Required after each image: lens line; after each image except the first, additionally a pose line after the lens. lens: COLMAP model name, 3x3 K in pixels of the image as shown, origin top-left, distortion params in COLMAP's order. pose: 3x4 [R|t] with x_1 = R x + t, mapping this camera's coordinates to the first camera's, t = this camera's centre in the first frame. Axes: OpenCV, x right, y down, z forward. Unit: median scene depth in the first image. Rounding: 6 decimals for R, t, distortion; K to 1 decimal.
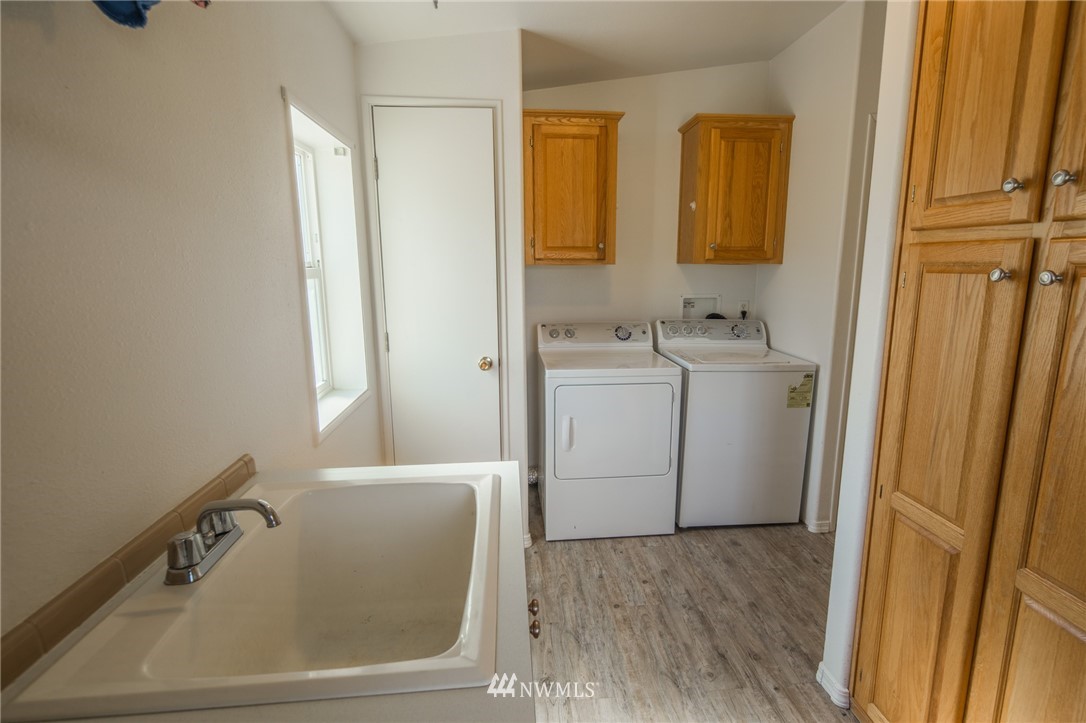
lens RADIAL K [[531.0, 0, 564.6], [0, 531.0, 358.7], [0, 0, 1]] dist [-0.000180, -0.000350]
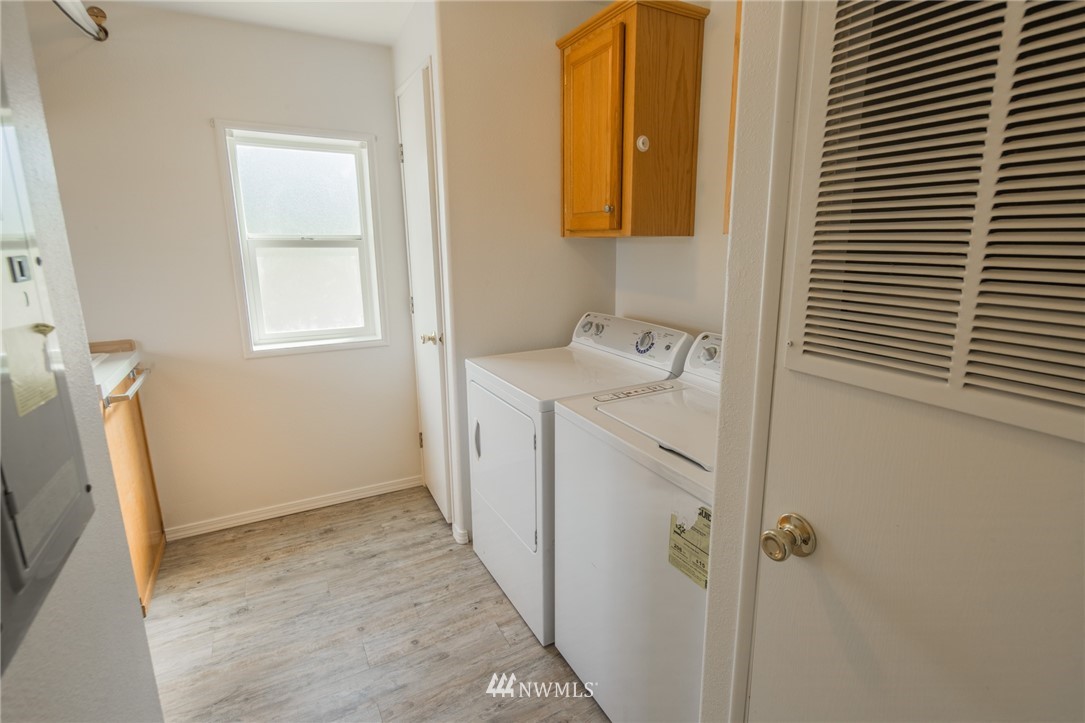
lens RADIAL K [[530.5, 0, 564.1], [0, 530.5, 358.7], [0, 0, 1]] dist [-0.000180, -0.000350]
pose [[0.392894, 0.200090, -0.897551, 0.831913], [-0.161270, 0.975907, 0.146963, -0.136539], [0.905332, 0.087007, 0.415697, 0.808711]]
